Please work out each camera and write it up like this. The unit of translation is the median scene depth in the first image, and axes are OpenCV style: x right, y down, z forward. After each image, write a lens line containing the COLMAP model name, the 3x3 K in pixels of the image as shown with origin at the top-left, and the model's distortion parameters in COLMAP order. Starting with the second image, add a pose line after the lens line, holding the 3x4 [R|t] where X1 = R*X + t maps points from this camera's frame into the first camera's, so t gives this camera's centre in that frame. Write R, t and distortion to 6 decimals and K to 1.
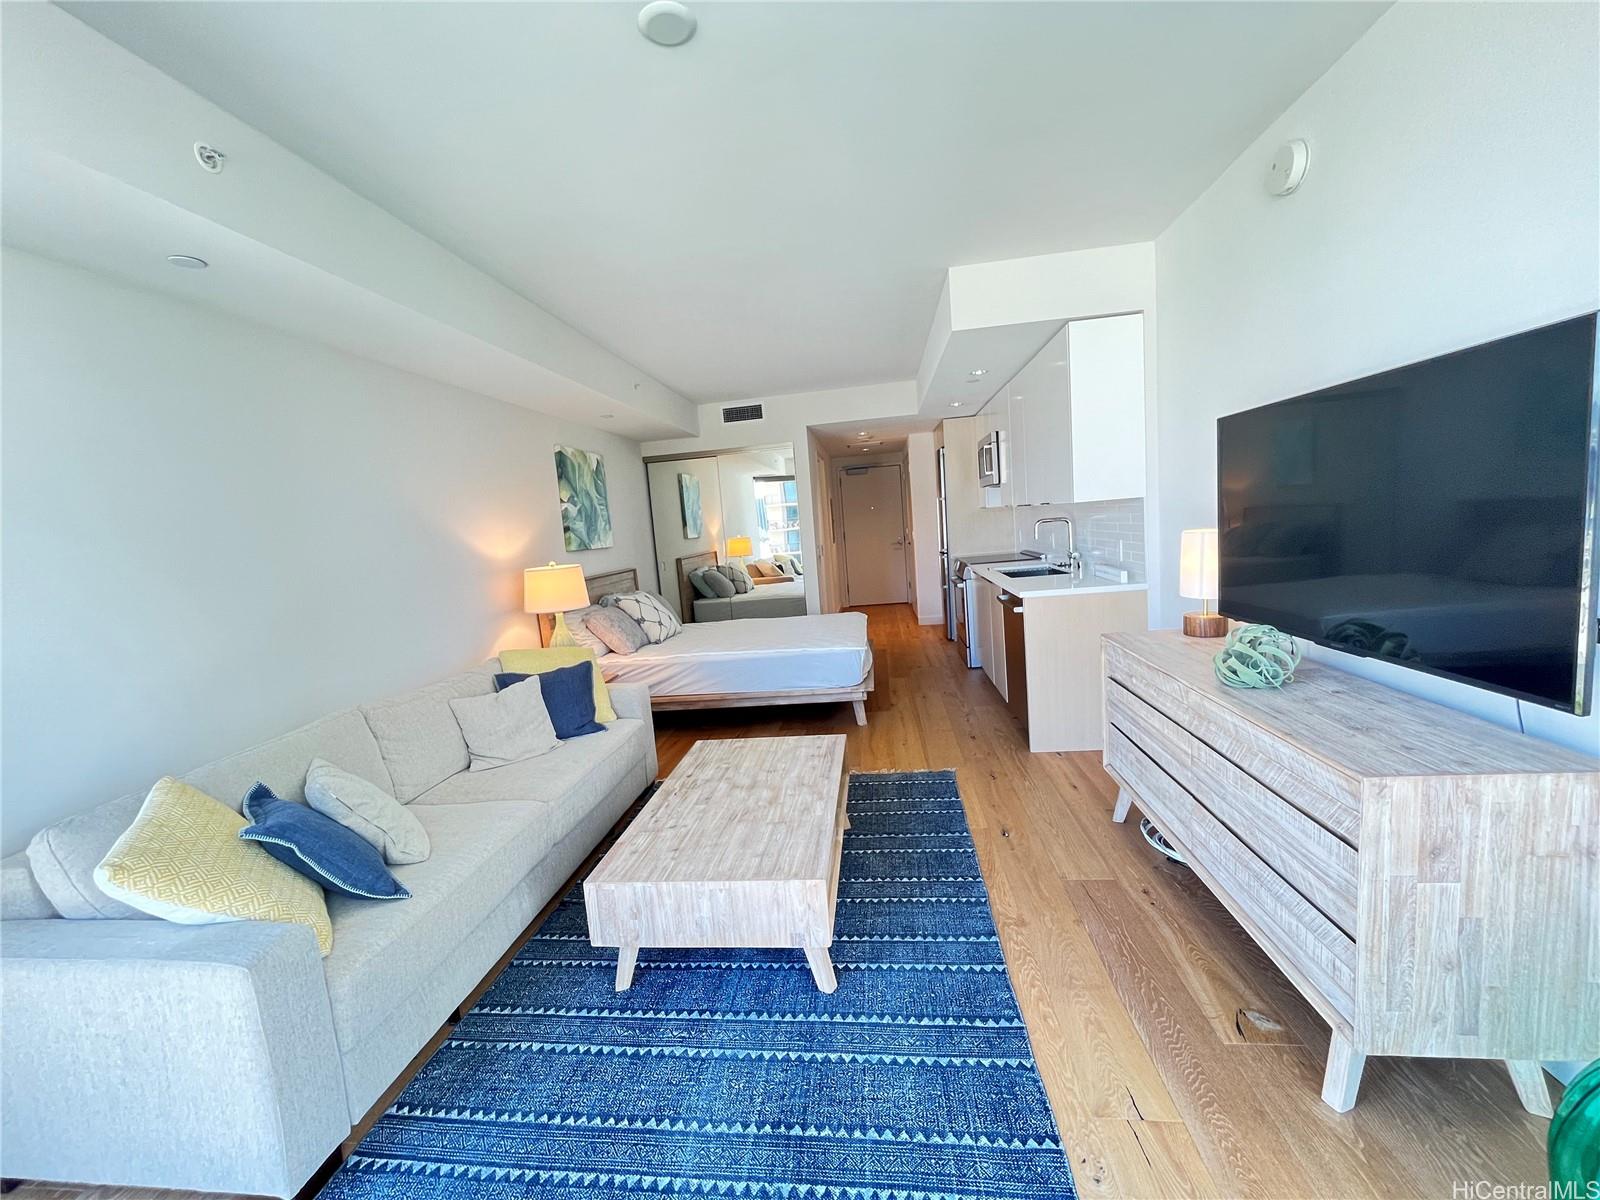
lens RADIAL K [[647.4, 0, 798.7], [0, 647.4, 595.9], [0, 0, 1]] dist [-0.000314, -0.000003]
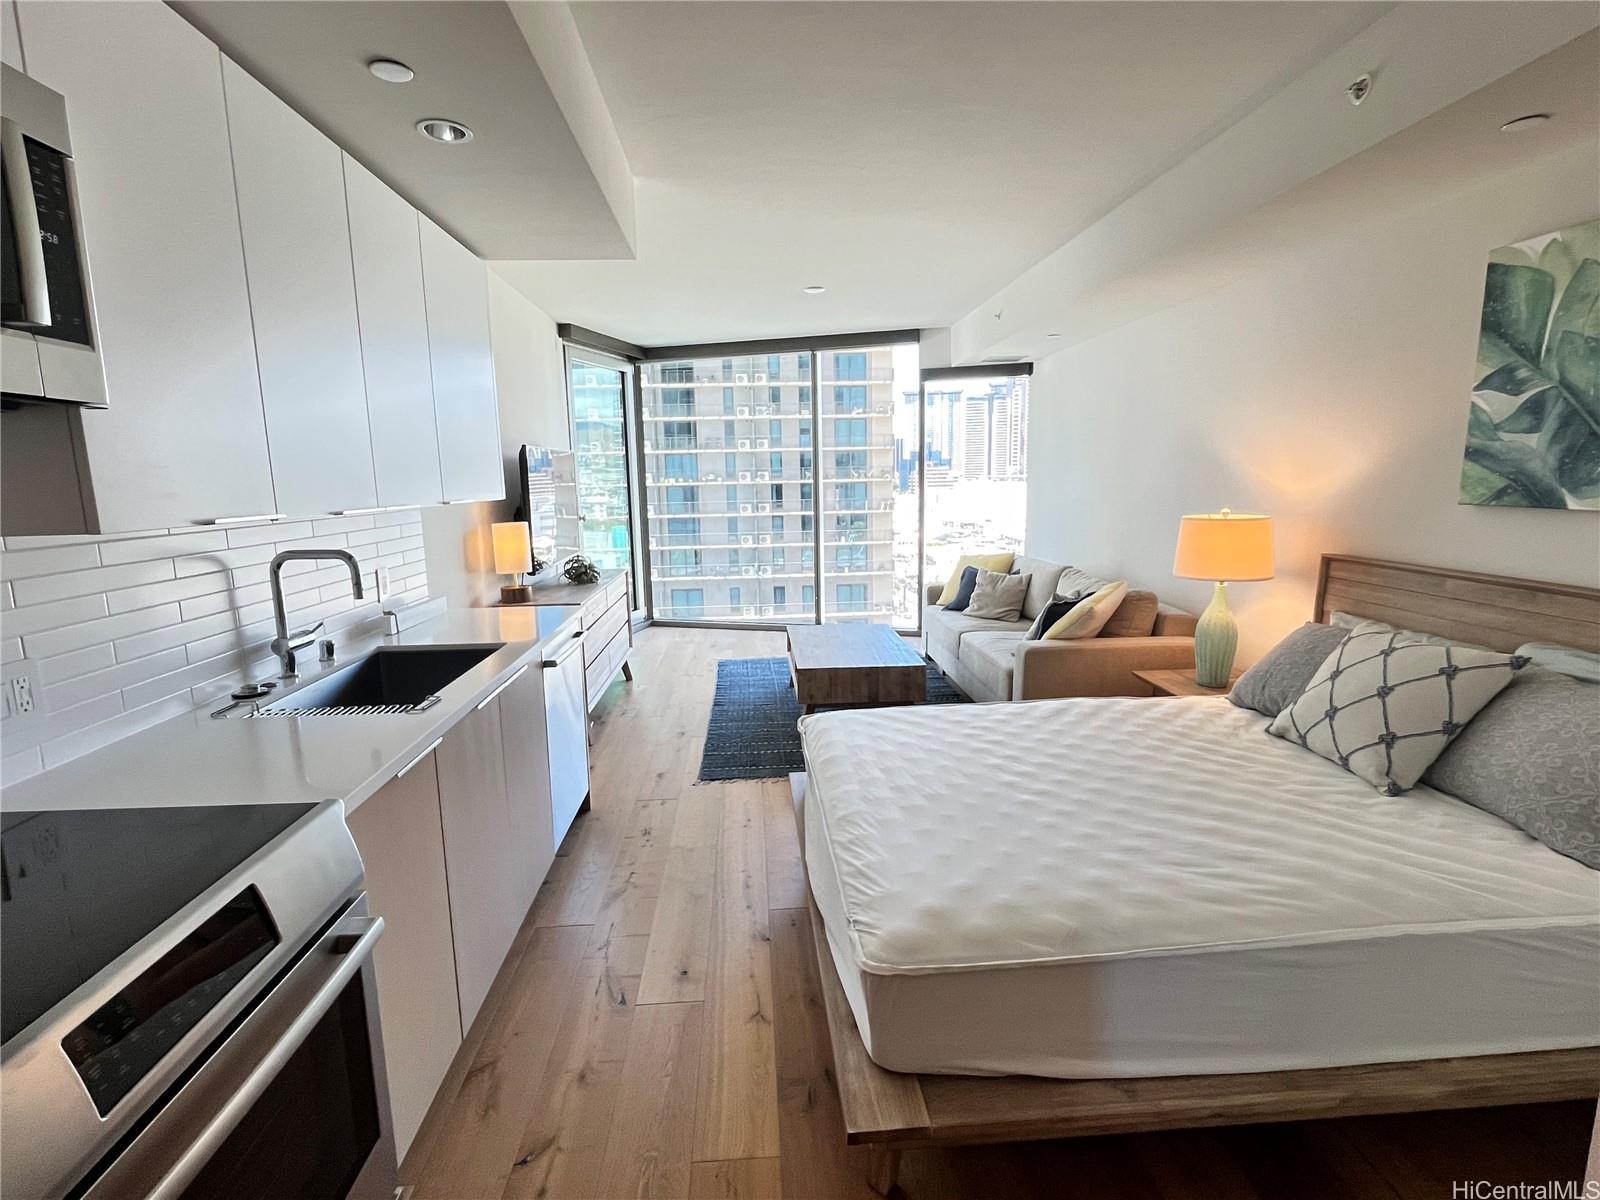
lens RADIAL K [[762.3, 0, 800.5], [0, 762.3, 597.1], [0, 0, 1]] dist [0.000690, 0.000114]
pose [[-0.977224, 0.124112, -0.172132, 0.183262], [0.070123, 0.954433, 0.290069, -0.190382], [0.200290, 0.271392, -0.941398, 1.419269]]
